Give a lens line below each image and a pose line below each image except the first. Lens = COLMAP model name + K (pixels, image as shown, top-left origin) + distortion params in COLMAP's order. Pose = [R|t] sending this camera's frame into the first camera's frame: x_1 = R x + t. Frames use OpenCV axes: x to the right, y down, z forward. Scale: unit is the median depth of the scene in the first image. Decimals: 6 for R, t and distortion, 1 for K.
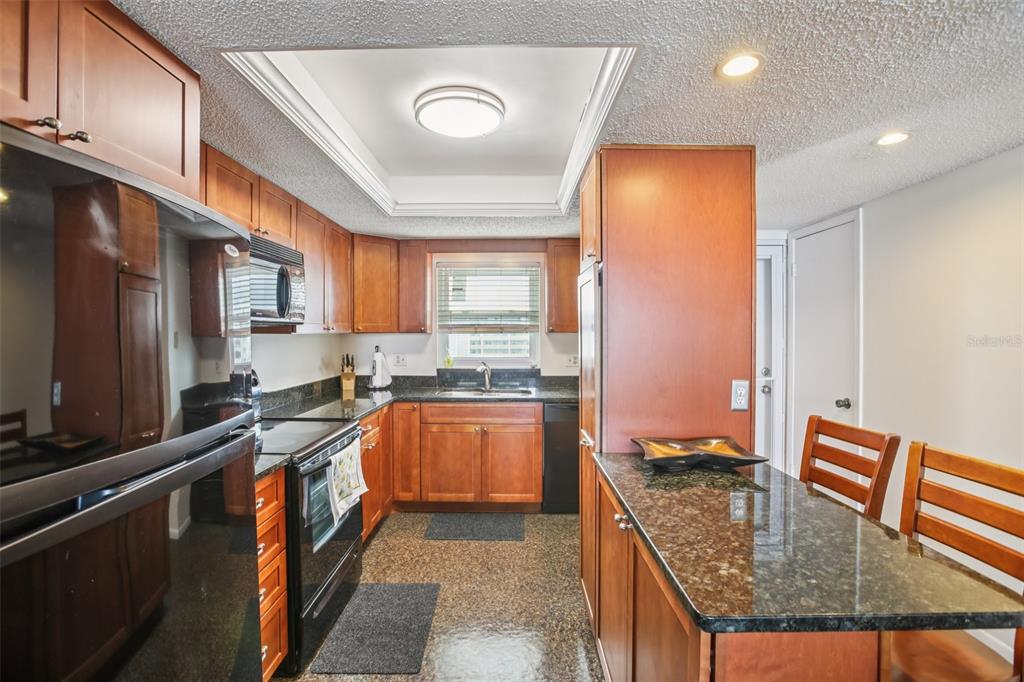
lens RADIAL K [[473.4, 0, 512.1], [0, 473.4, 341.0], [0, 0, 1]] dist [-0.038522, 0.011674]
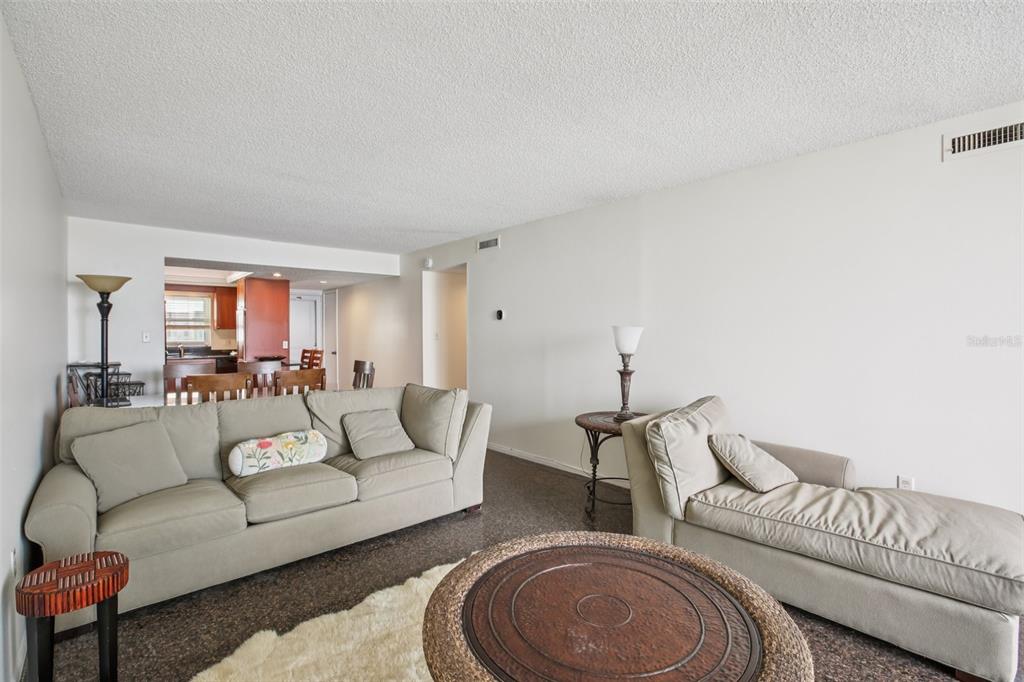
lens RADIAL K [[473.4, 0, 513.6], [0, 473.4, 340.1], [0, 0, 1]] dist [-0.038522, 0.011674]
pose [[0.747614, -0.002008, 0.664131, -0.359839], [0.005829, 0.999977, -0.003538, 0.054133], [-0.664108, 0.006516, 0.747608, -1.670576]]
